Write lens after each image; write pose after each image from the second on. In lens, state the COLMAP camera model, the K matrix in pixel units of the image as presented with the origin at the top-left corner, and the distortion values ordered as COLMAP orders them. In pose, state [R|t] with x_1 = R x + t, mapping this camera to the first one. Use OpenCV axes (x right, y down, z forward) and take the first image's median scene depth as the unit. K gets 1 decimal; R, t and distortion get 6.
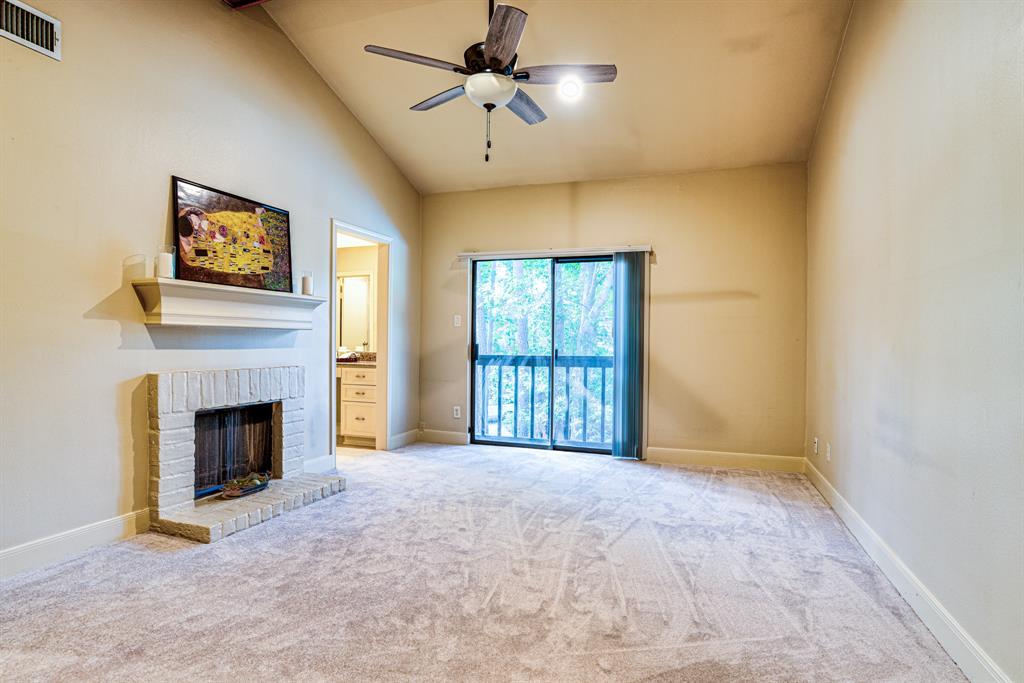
lens RADIAL K [[542.8, 0, 516.9], [0, 542.8, 336.0], [0, 0, 1]] dist [-0.061802, 0.030430]
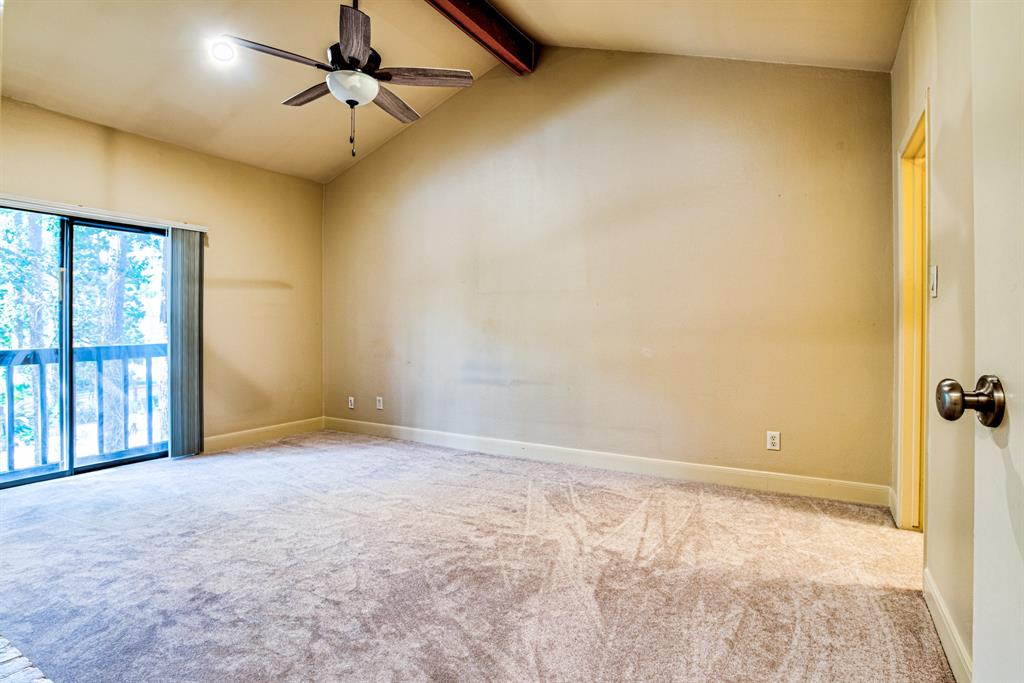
lens RADIAL K [[542.8, 0, 516.9], [0, 542.8, 336.0], [0, 0, 1]] dist [-0.061802, 0.030430]
pose [[0.167965, -0.033239, 0.985232, -0.623141], [-0.007296, 0.999362, 0.034960, -0.013145], [-0.985766, -0.013061, 0.167615, 0.315103]]
